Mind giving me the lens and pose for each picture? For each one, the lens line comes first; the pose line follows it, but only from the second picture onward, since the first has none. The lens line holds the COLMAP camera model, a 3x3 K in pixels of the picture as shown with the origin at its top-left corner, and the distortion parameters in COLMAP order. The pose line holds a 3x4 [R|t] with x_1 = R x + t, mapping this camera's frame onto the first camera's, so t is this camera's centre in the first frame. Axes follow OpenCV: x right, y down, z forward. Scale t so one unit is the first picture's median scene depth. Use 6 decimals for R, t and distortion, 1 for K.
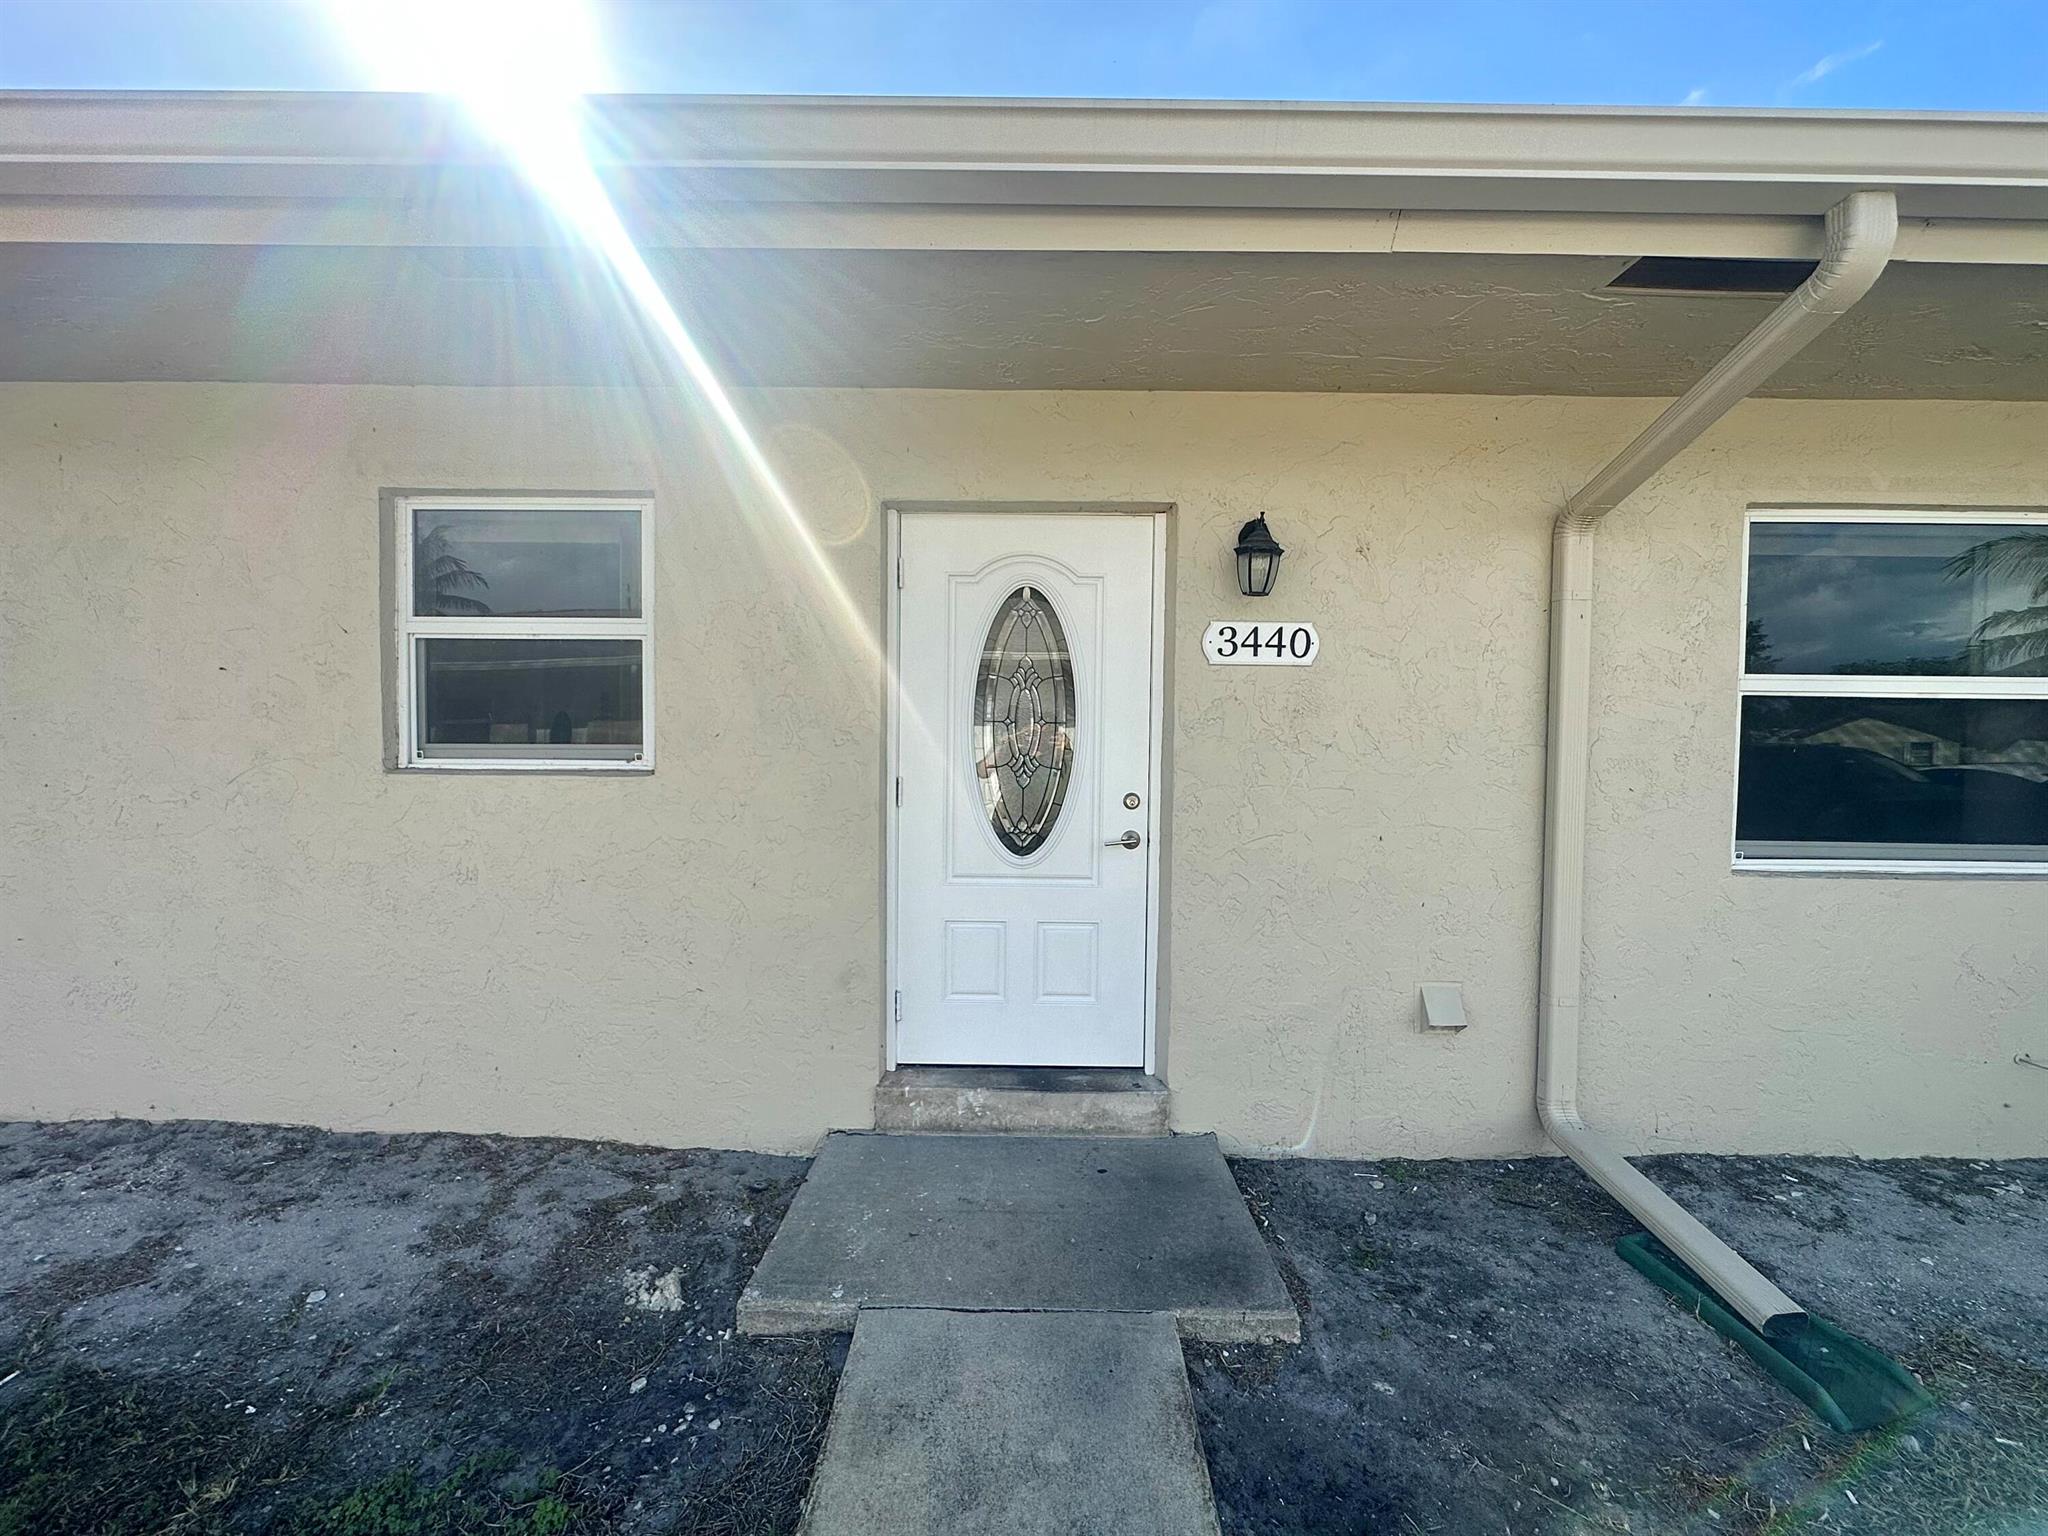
lens RADIAL K [[821.3, 0, 1017.3], [0, 821.3, 769.2], [0, 0, 1]] dist [-0.005020, 0.001028]
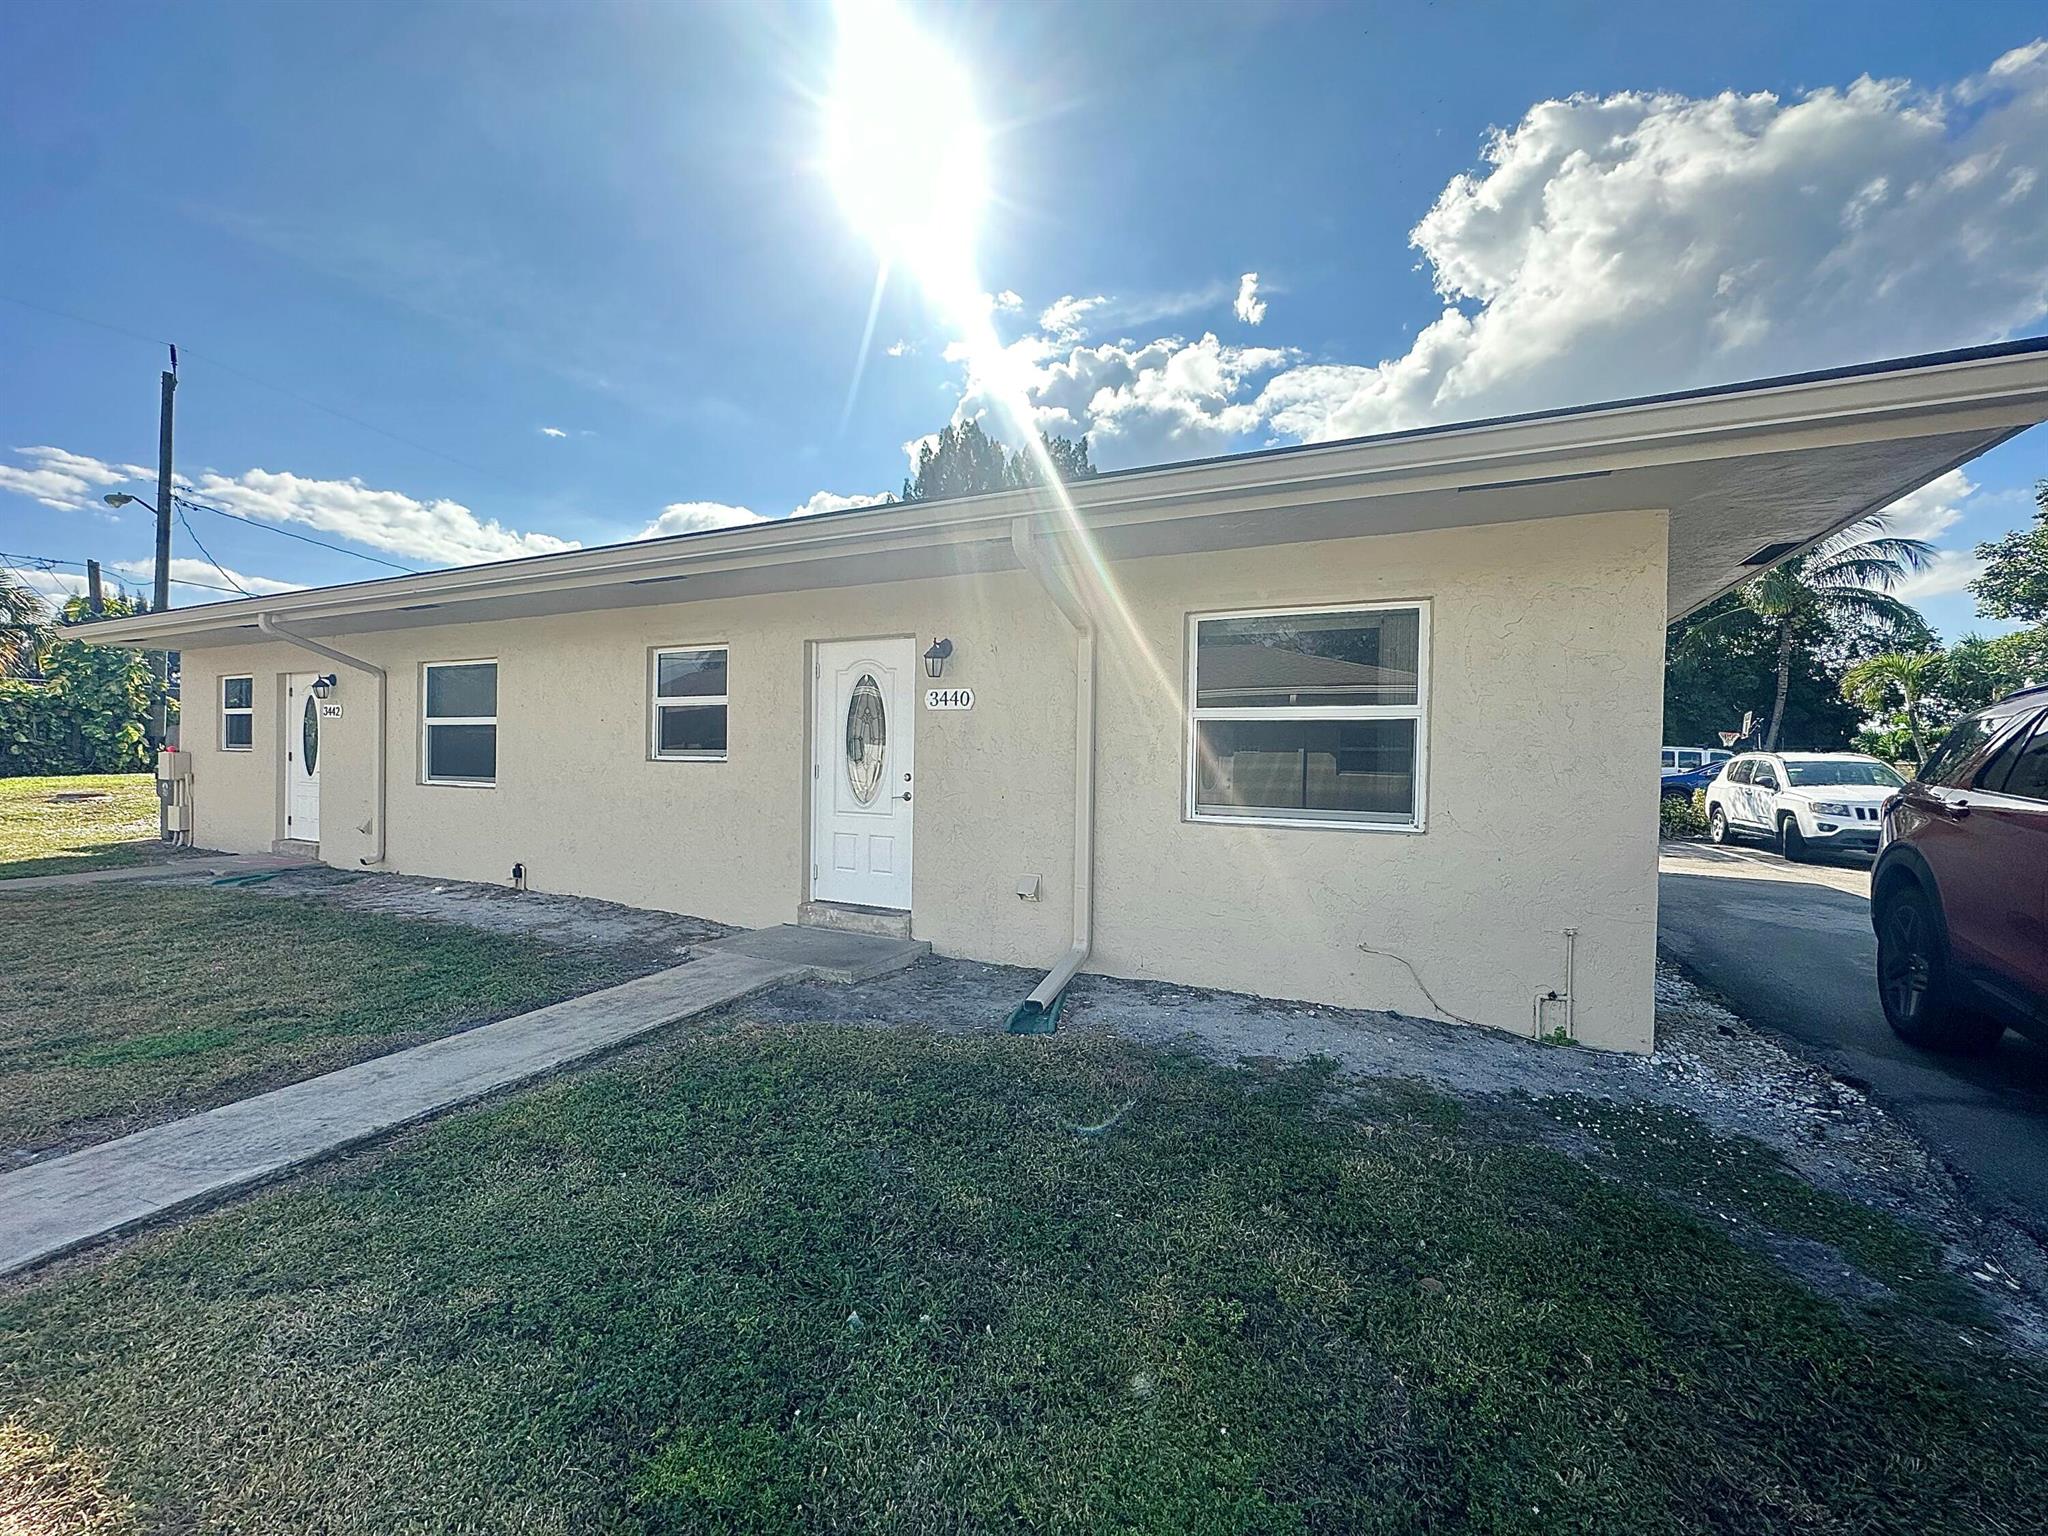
lens RADIAL K [[821.3, 0, 1020.8], [0, 821.3, 764.1], [0, 0, 1]] dist [-0.005020, 0.001028]
pose [[0.901072, 0.006419, -0.433621, 1.329547], [-0.022948, 0.999195, -0.032894, 0.069841], [0.433061, 0.039591, 0.900495, -0.743680]]
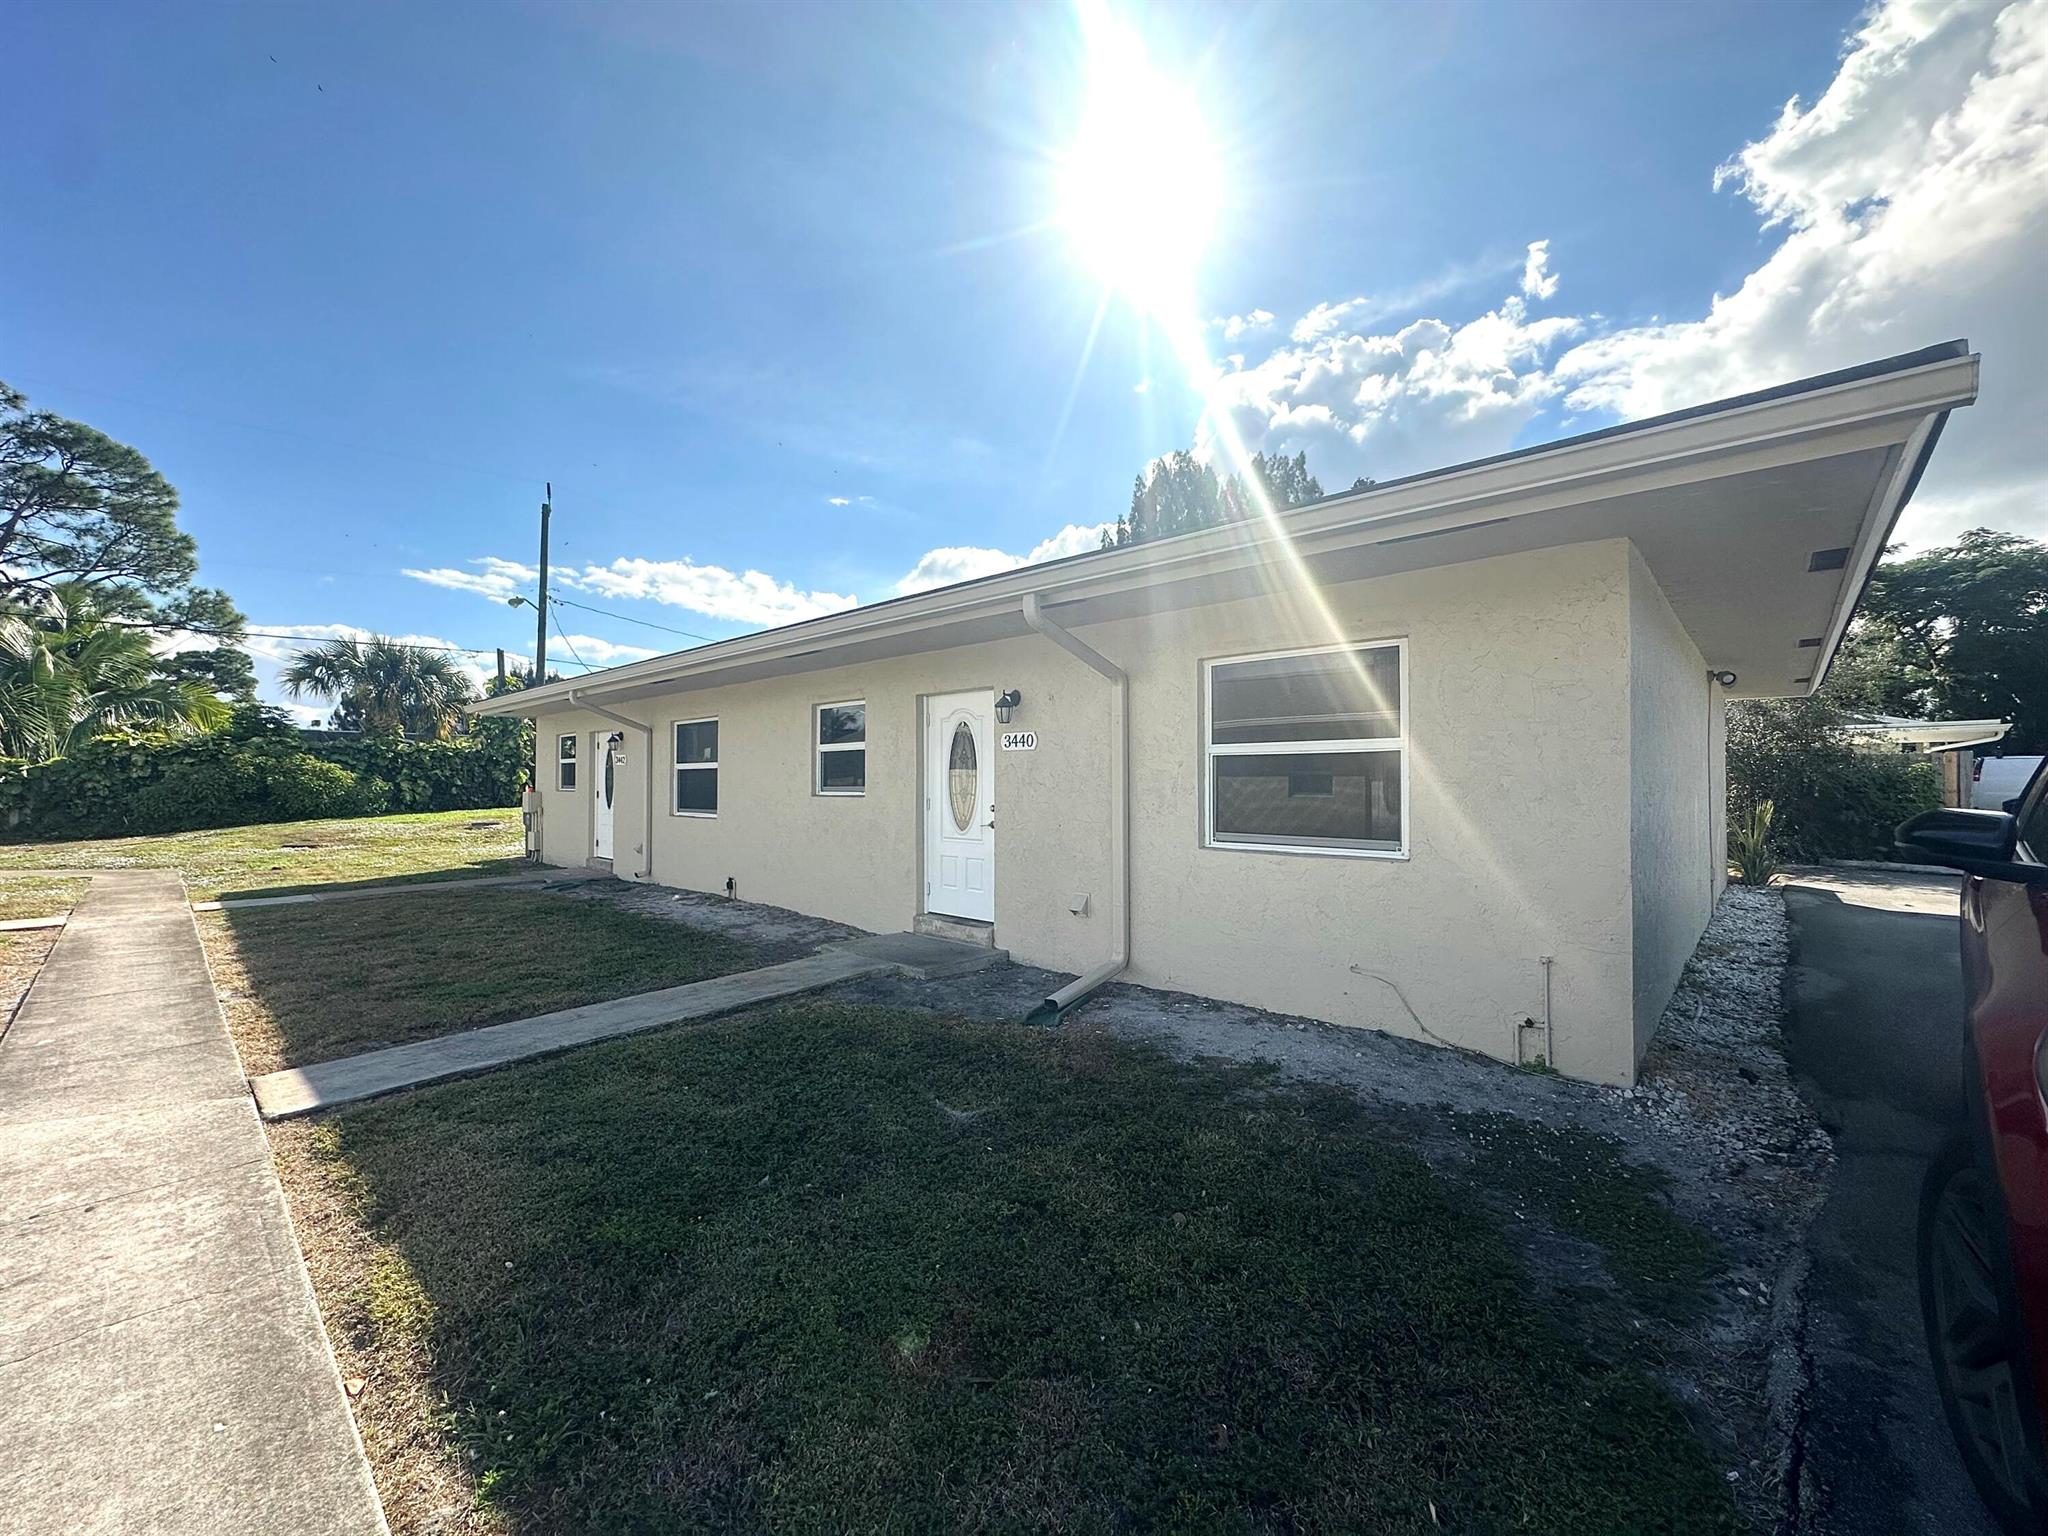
lens RADIAL K [[821.3, 0, 1019.4], [0, 821.3, 762.2], [0, 0, 1]] dist [-0.005020, 0.001028]
pose [[0.734366, -0.027989, -0.678176, 1.892714], [-0.018368, 0.997964, -0.061076, 0.051601], [0.678505, 0.057309, 0.732357, -0.729901]]
